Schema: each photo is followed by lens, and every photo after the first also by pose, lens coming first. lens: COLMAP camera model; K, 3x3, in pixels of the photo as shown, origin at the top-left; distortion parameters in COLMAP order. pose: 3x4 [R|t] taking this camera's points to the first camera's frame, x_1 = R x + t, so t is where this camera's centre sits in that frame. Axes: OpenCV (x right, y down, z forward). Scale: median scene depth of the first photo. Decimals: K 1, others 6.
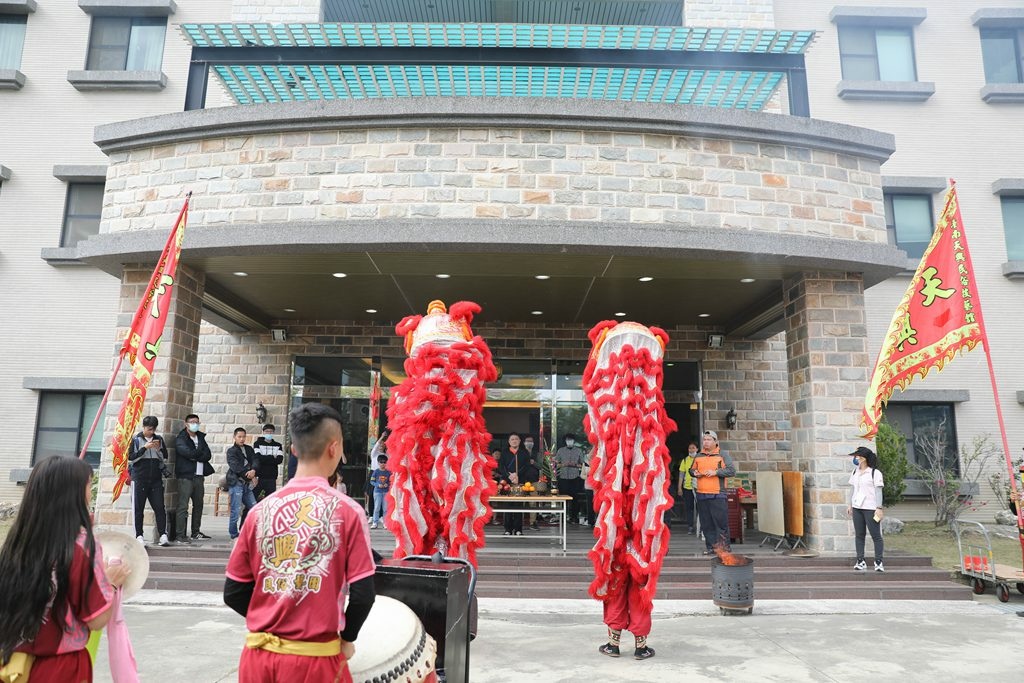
lens RADIAL K [[696.6, 0, 506.2], [0, 696.6, 342.4], [0, 0, 1]] dist [-0.086914, 0.060623]
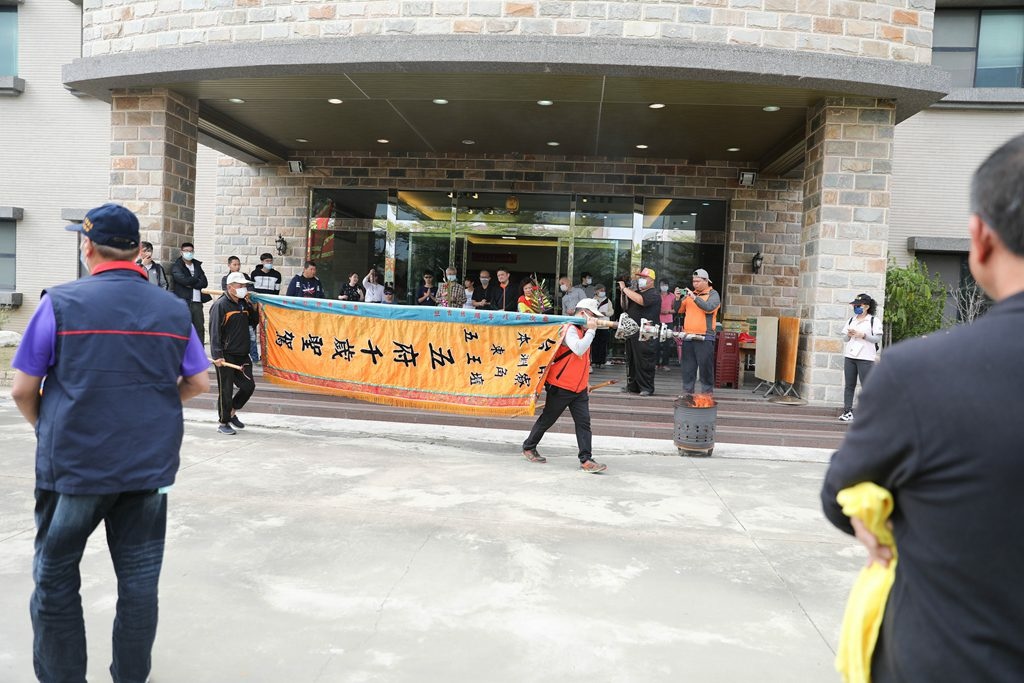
lens RADIAL K [[696.6, 0, 506.3], [0, 696.6, 341.6], [0, 0, 1]] dist [-0.086914, 0.060623]
pose [[0.993962, 0.037294, -0.103193, 0.128262], [-0.013249, 0.974377, 0.224529, 0.013236], [0.108923, -0.221806, 0.968988, 0.030611]]
